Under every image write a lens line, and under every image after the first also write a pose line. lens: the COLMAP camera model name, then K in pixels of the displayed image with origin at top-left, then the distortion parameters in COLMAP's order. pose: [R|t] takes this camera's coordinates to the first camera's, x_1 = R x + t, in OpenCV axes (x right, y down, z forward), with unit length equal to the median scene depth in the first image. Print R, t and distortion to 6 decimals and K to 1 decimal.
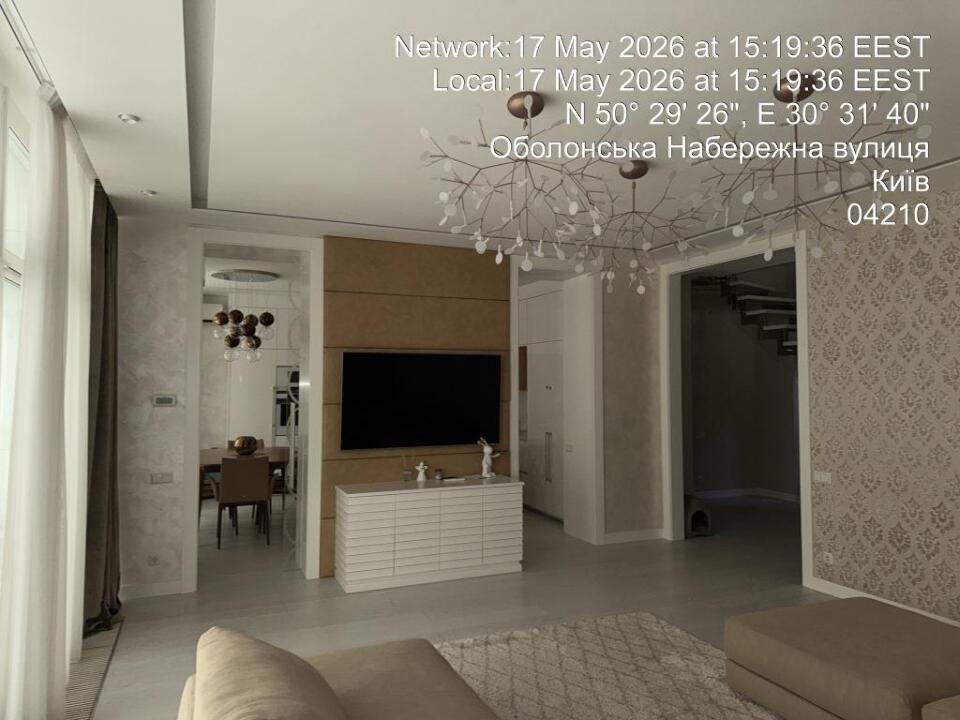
lens RADIAL K [[675.7, 0, 478.3], [0, 675.7, 356.4], [0, 0, 1]] dist [0.004906, -0.000393]
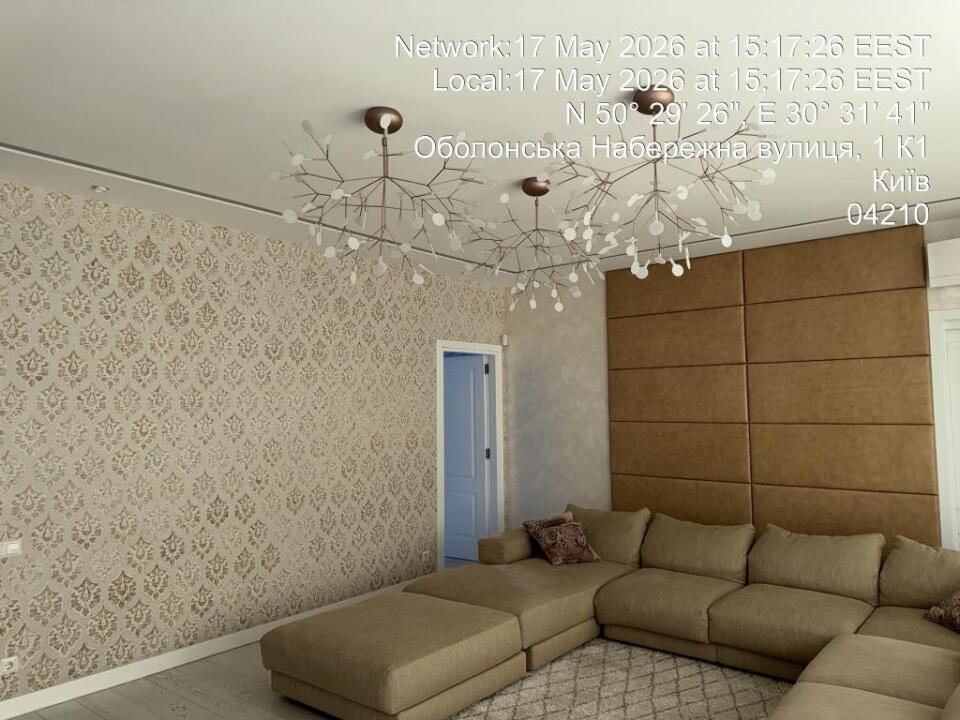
lens RADIAL K [[675.7, 0, 478.3], [0, 675.7, 356.4], [0, 0, 1]] dist [0.004906, -0.000393]
pose [[-0.476039, 0.064490, 0.877057, -0.375961], [-0.028170, 0.995678, -0.088502, 0.034946], [-0.878973, -0.066837, -0.472164, 1.030771]]
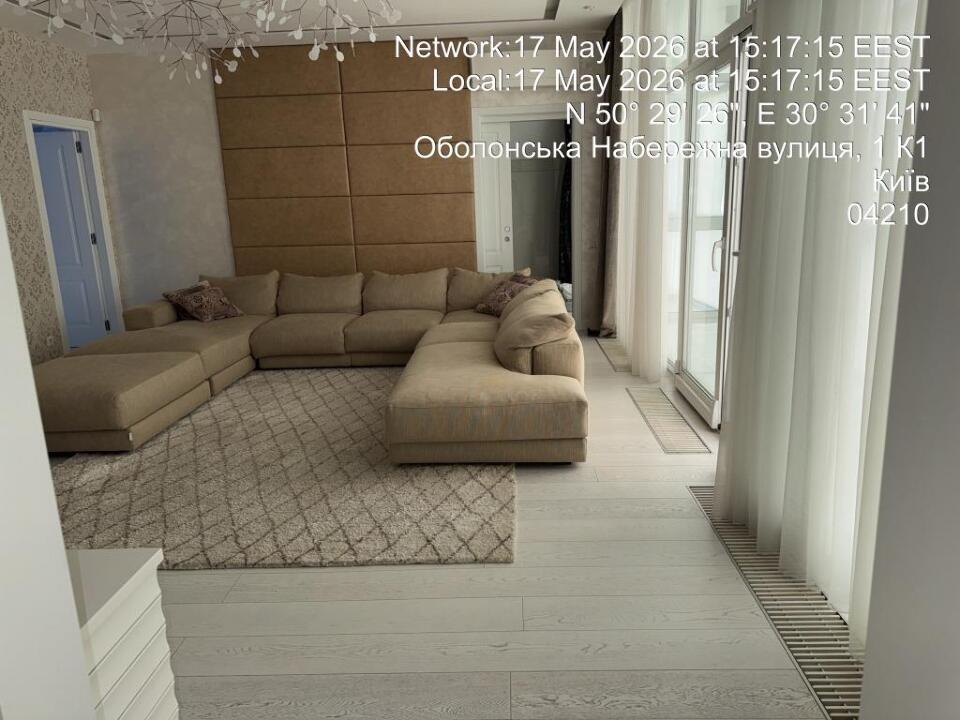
lens RADIAL K [[675.7, 0, 478.3], [0, 675.7, 356.4], [0, 0, 1]] dist [0.004906, -0.000393]
pose [[-0.904520, -0.075391, 0.419713, -0.407318], [0.008693, 0.980783, 0.194907, 0.061355], [-0.426342, 0.179946, -0.886483, 1.150811]]
